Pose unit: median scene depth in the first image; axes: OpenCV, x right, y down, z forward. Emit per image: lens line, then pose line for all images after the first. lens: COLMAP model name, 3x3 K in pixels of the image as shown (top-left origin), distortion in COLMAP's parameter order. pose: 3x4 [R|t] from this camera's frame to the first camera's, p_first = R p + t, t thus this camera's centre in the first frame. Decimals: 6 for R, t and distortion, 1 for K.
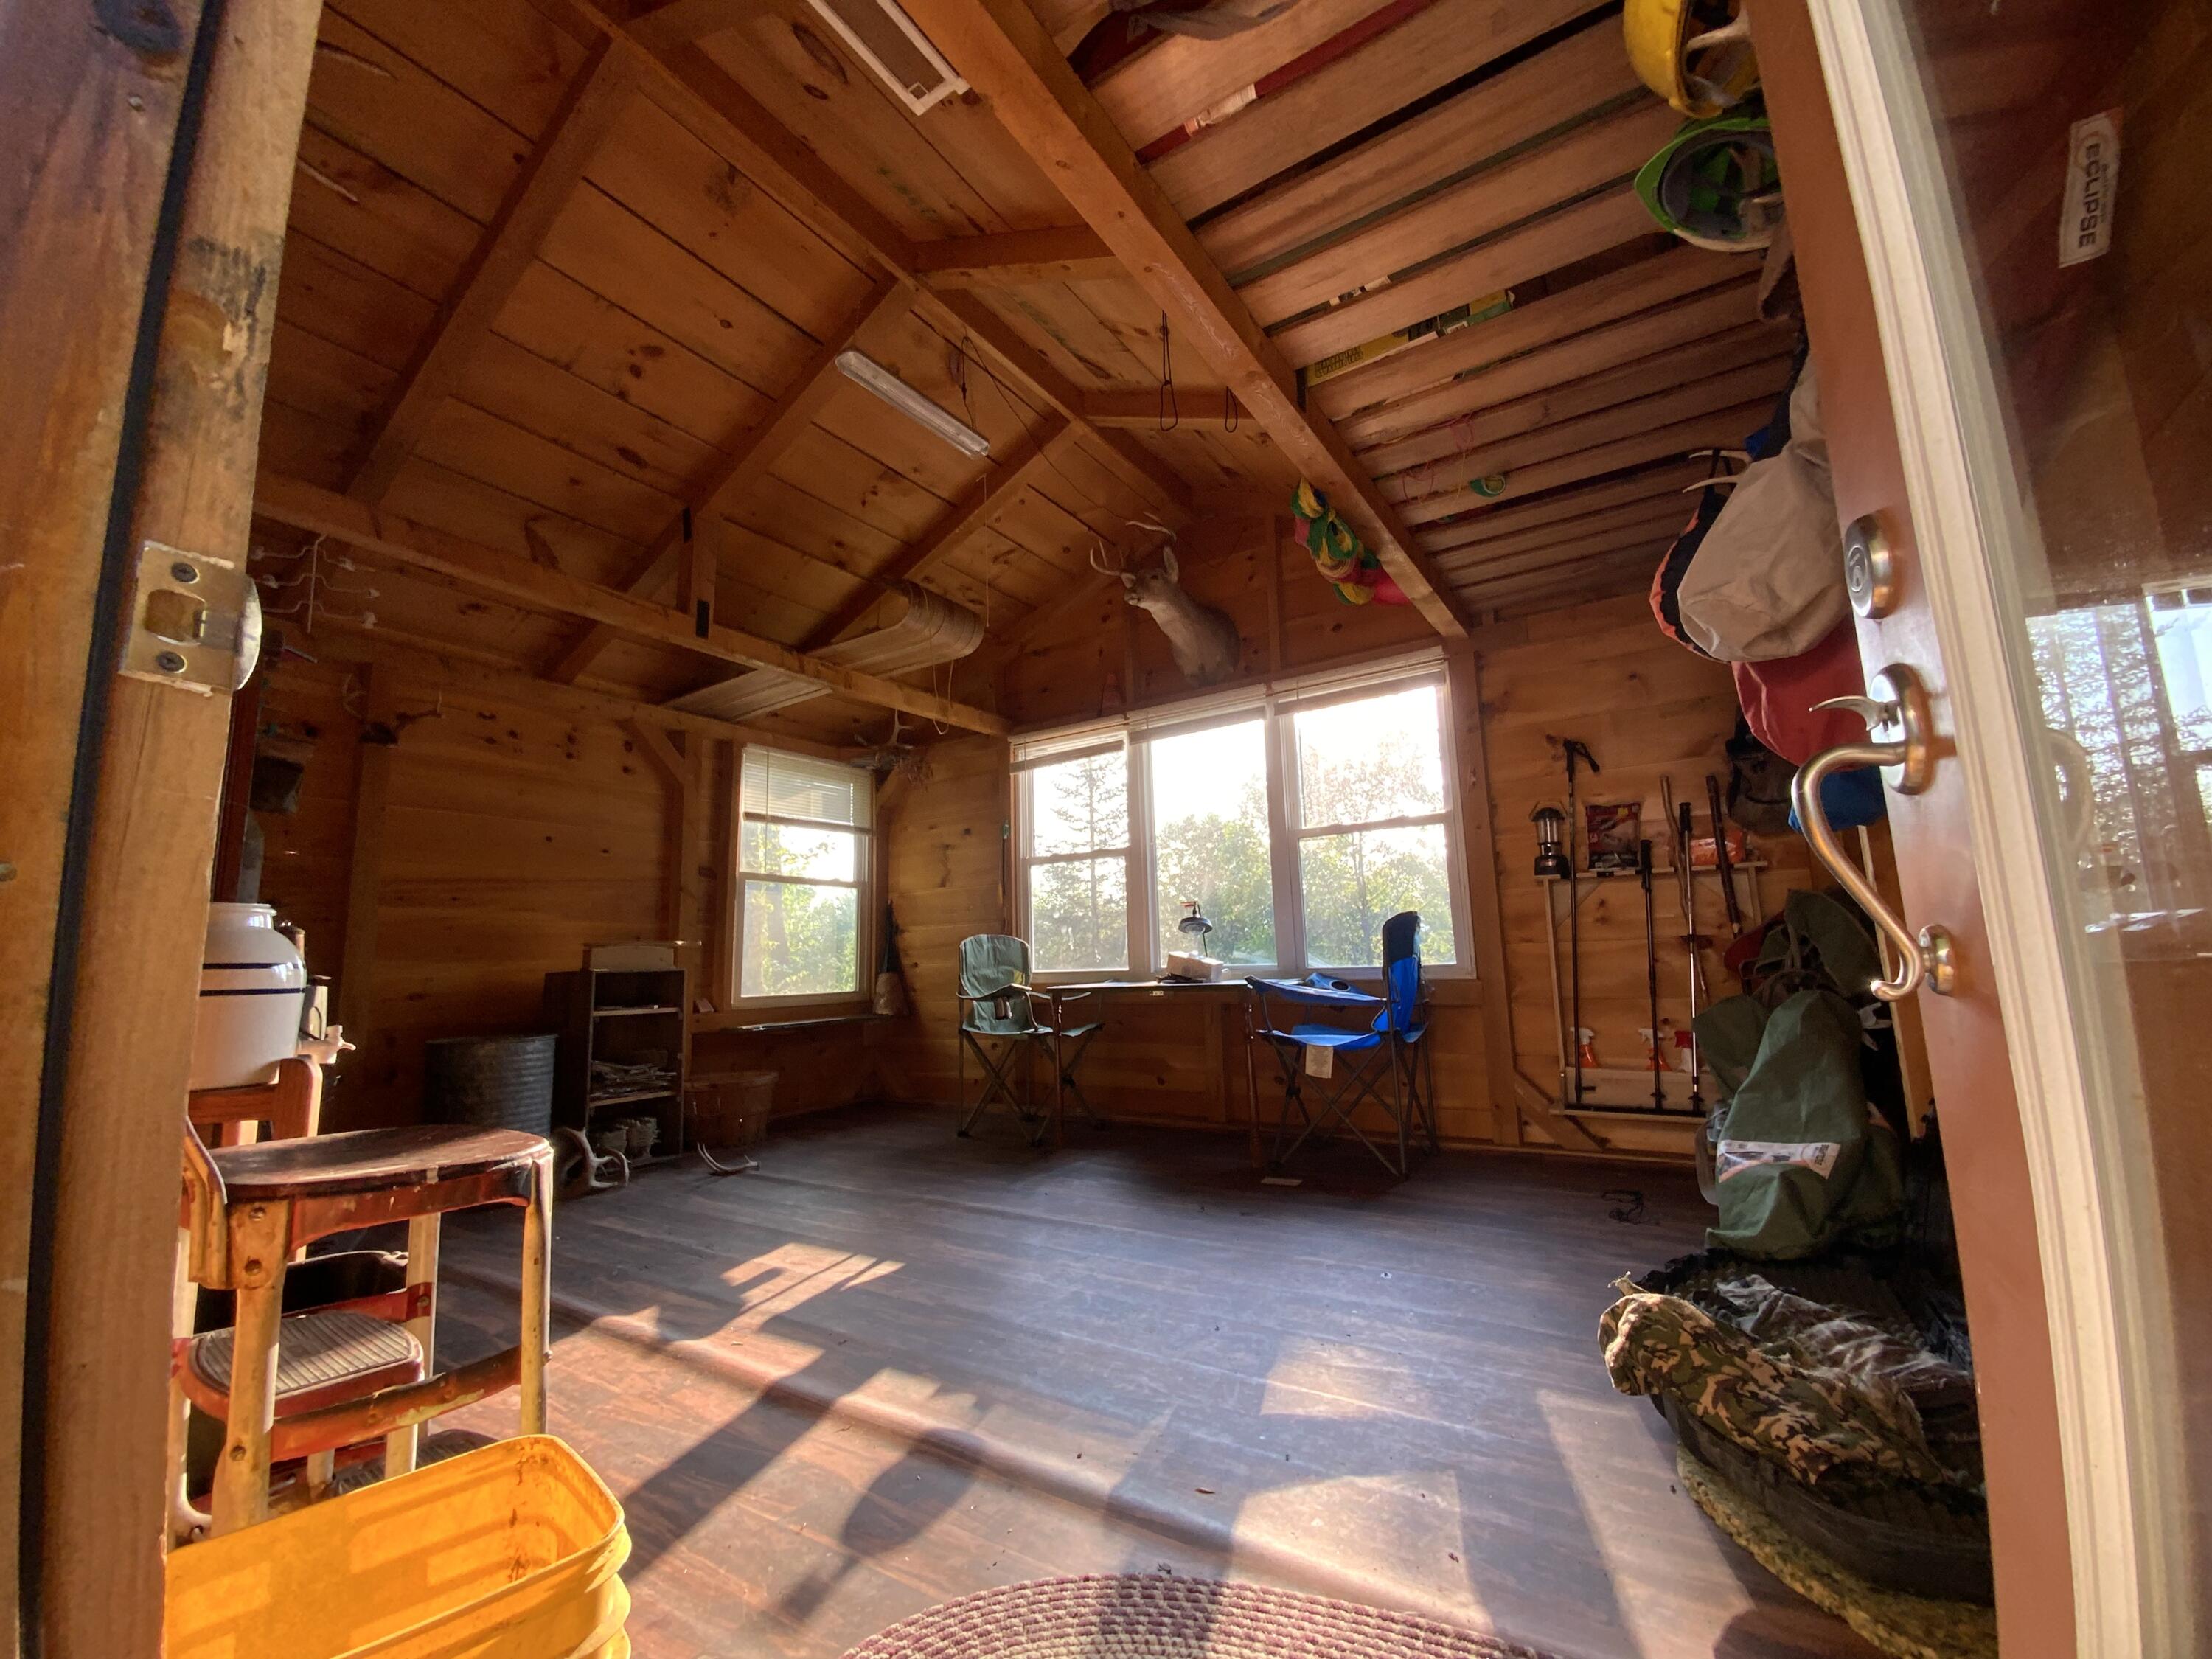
lens RADIAL K [[910.2, 0, 1109.4], [0, 910.2, 832.2], [0, 0, 1]] dist [-0.002392, -0.002778]
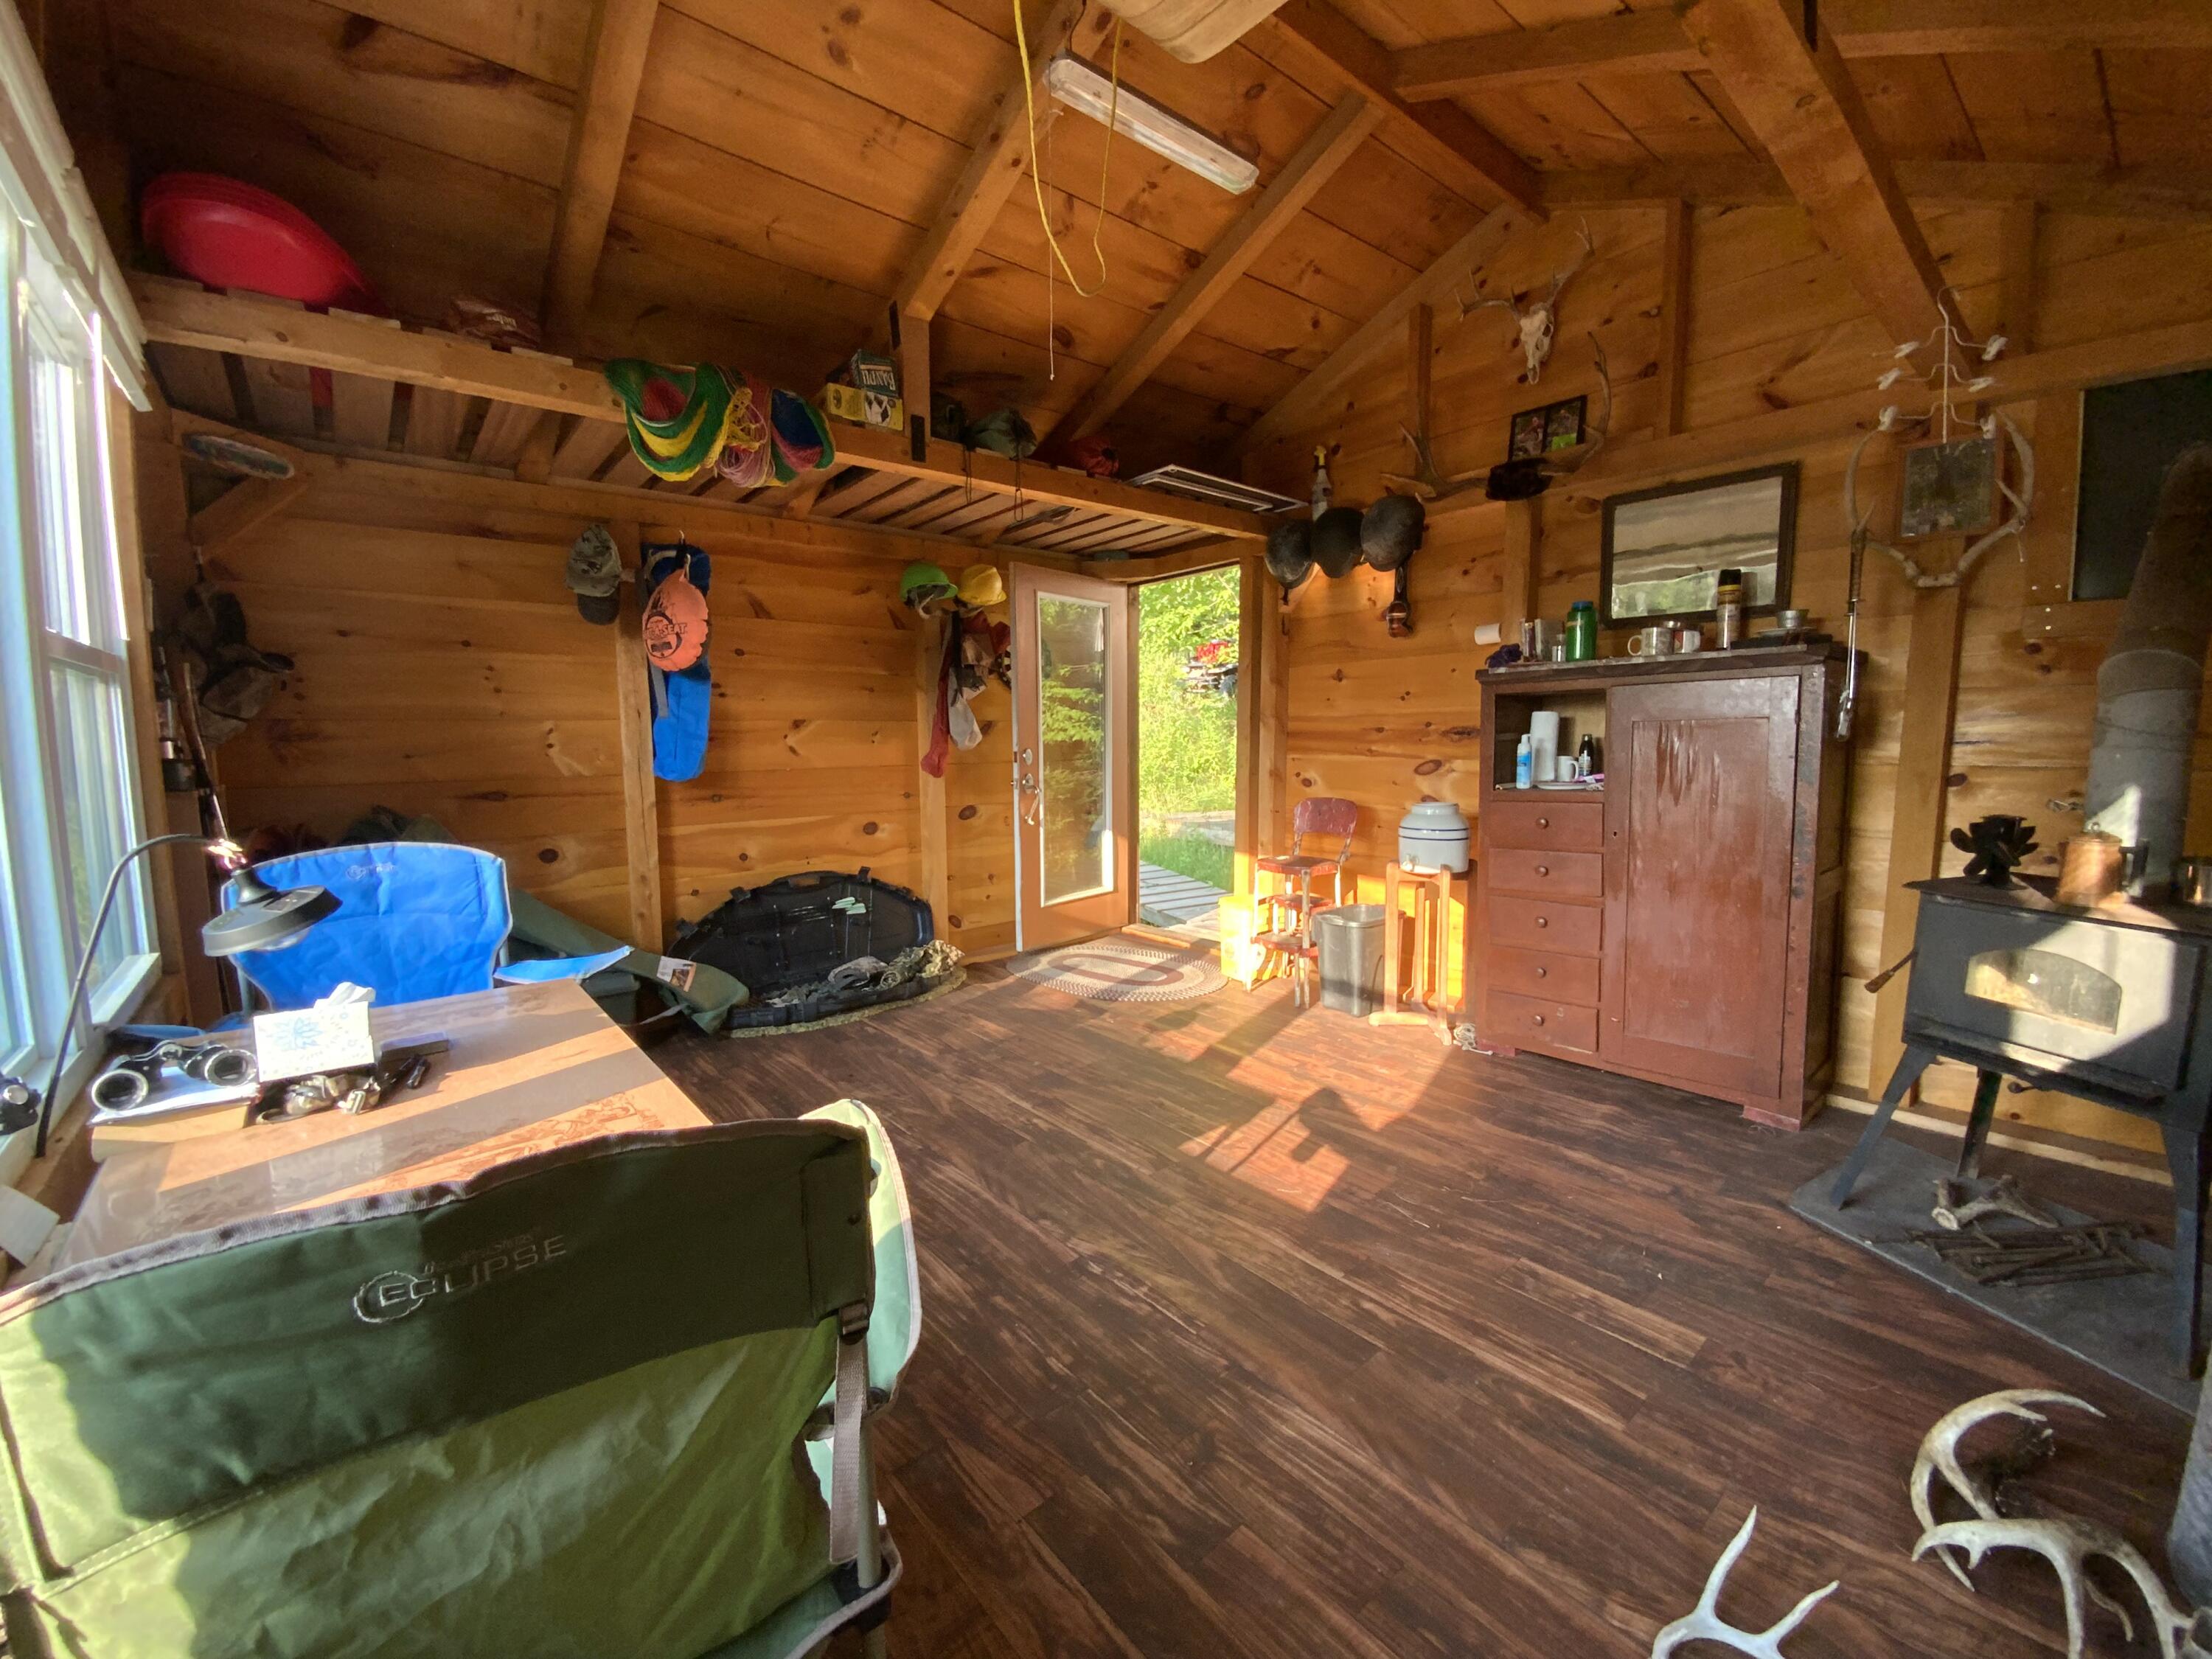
lens RADIAL K [[910.2, 0, 1101.3], [0, 910.2, 825.1], [0, 0, 1]] dist [-0.002392, -0.002778]
pose [[-0.955187, 0.006407, 0.295932, -0.365075], [-0.012208, 0.998062, -0.061012, 0.128655], [-0.295750, -0.061890, -0.953258, 1.653730]]
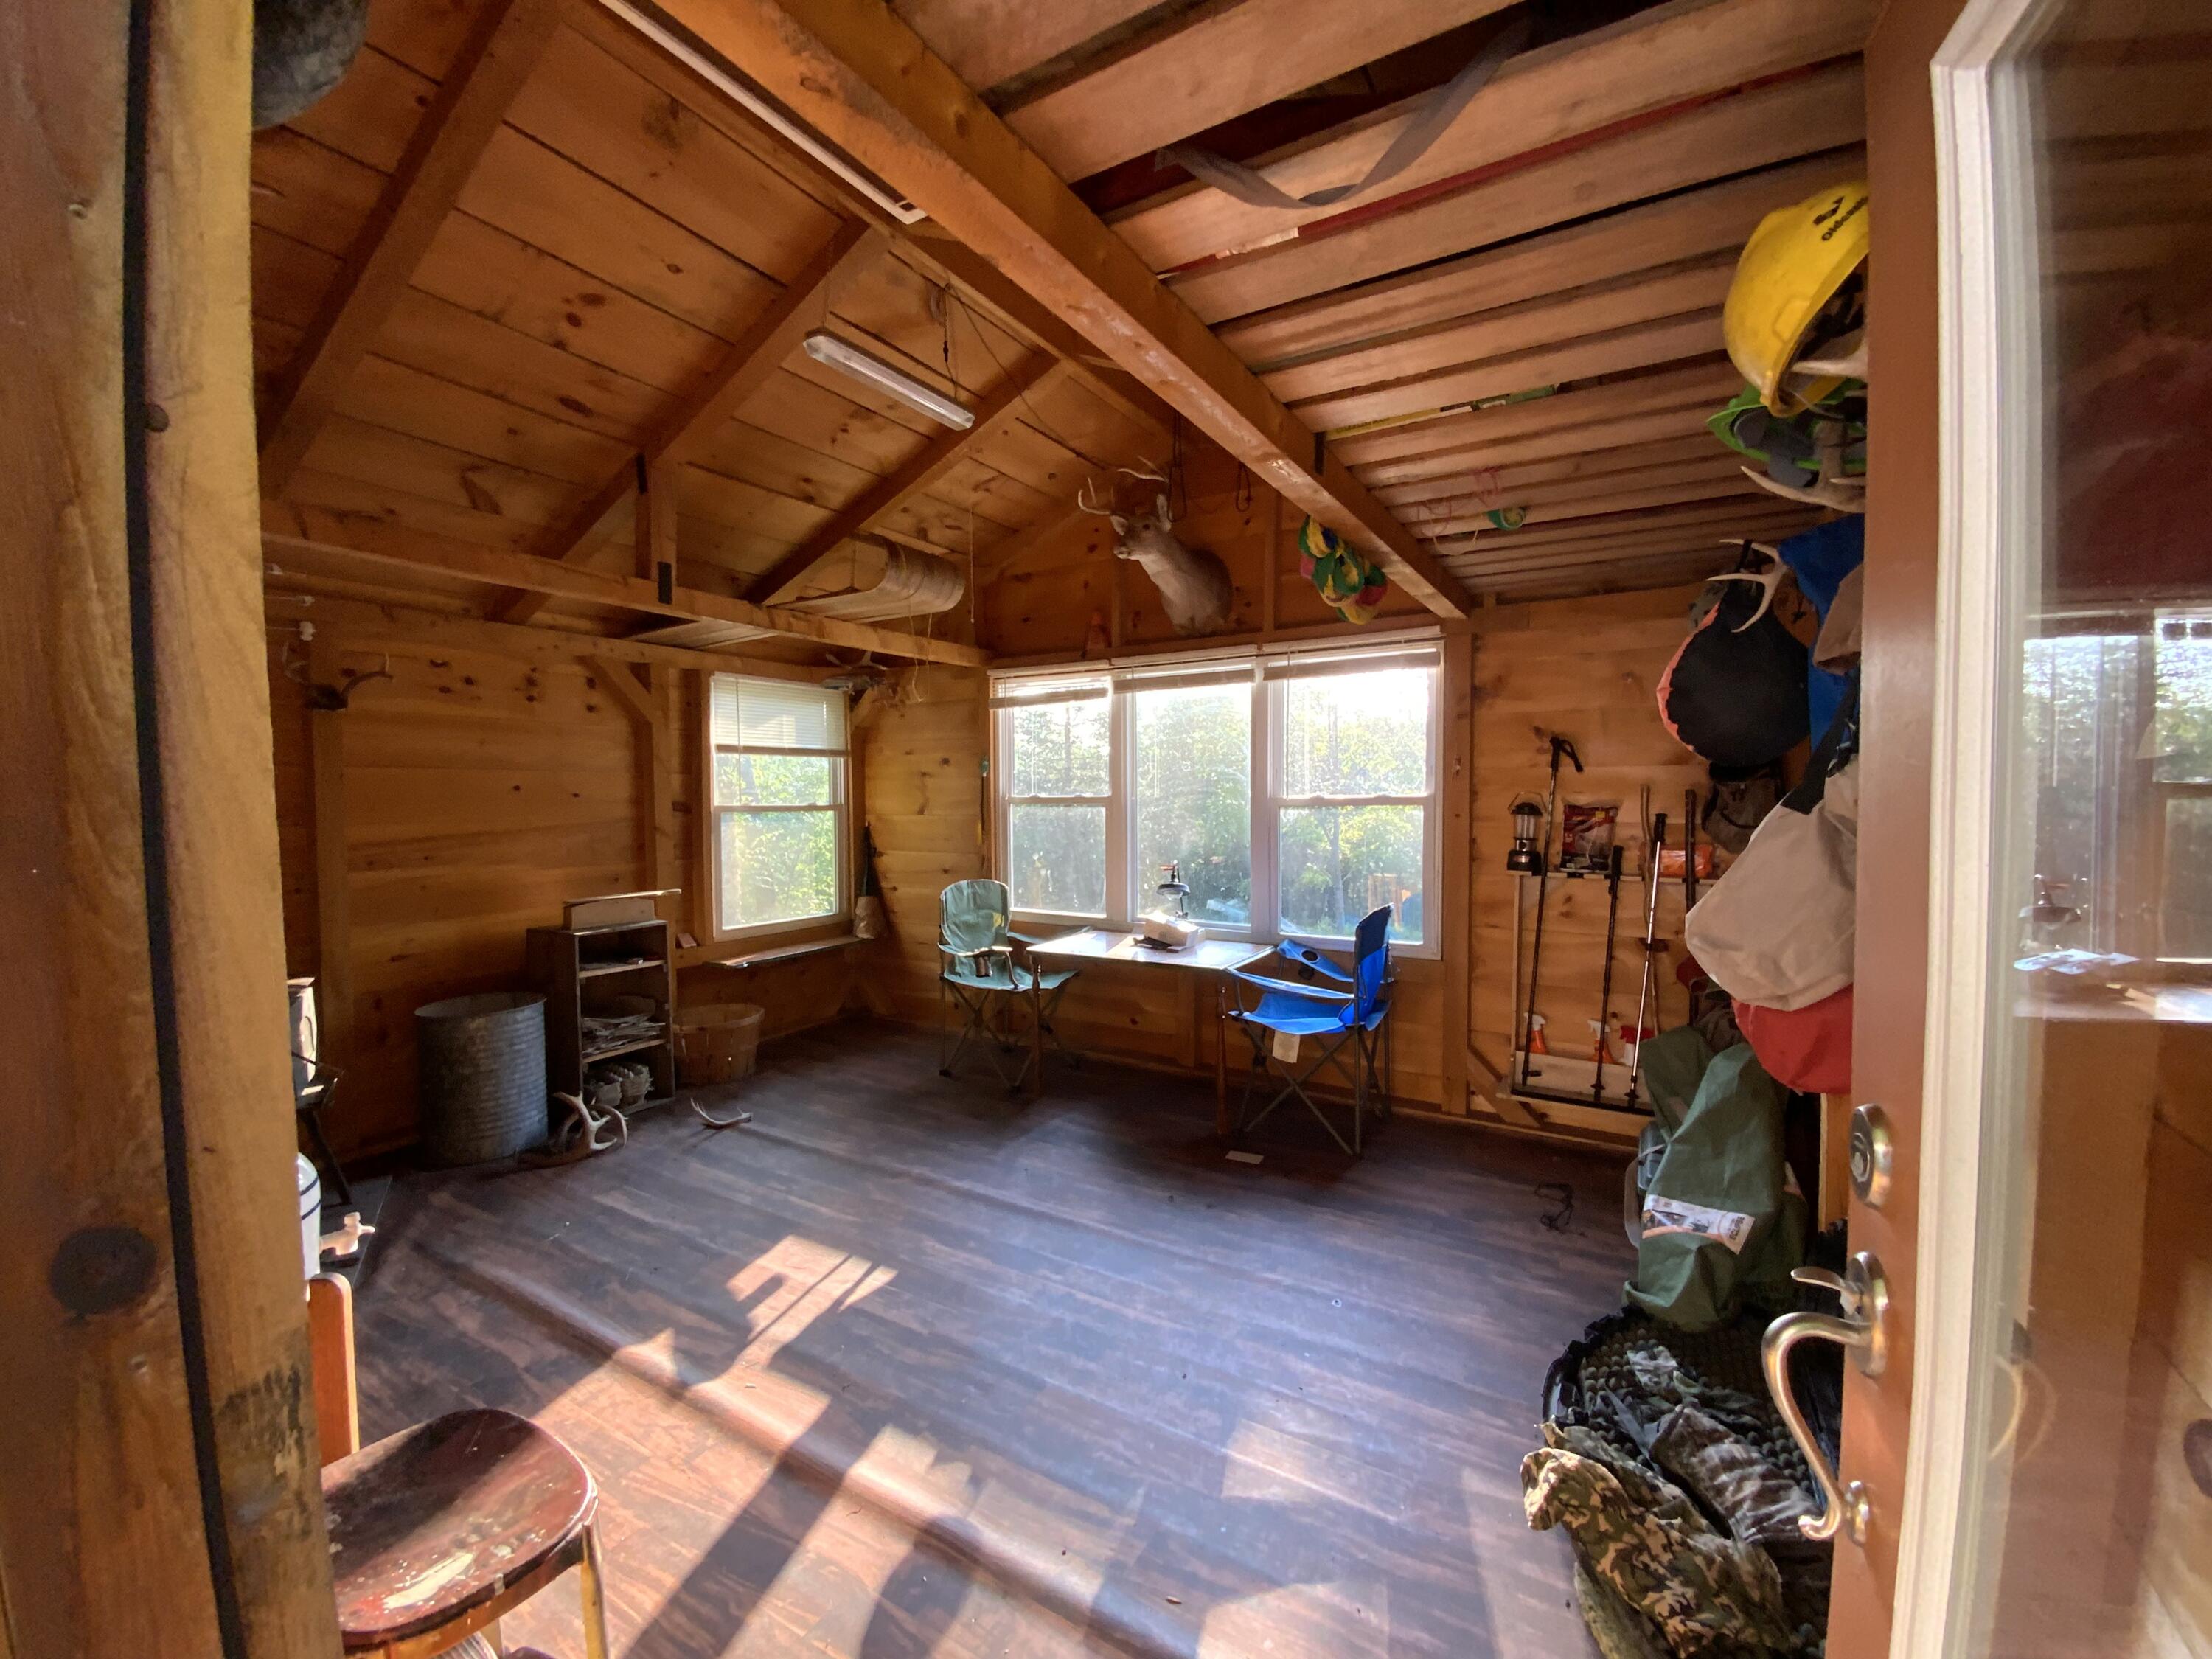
lens RADIAL K [[910.2, 0, 1110.1], [0, 910.2, 836.3], [0, 0, 1]] dist [-0.002392, -0.002778]
pose [[0.999114, 0.024164, 0.034466, -0.017155], [-0.030227, 0.981708, 0.187977, -0.197408], [-0.029293, -0.188852, 0.981569, 0.019439]]
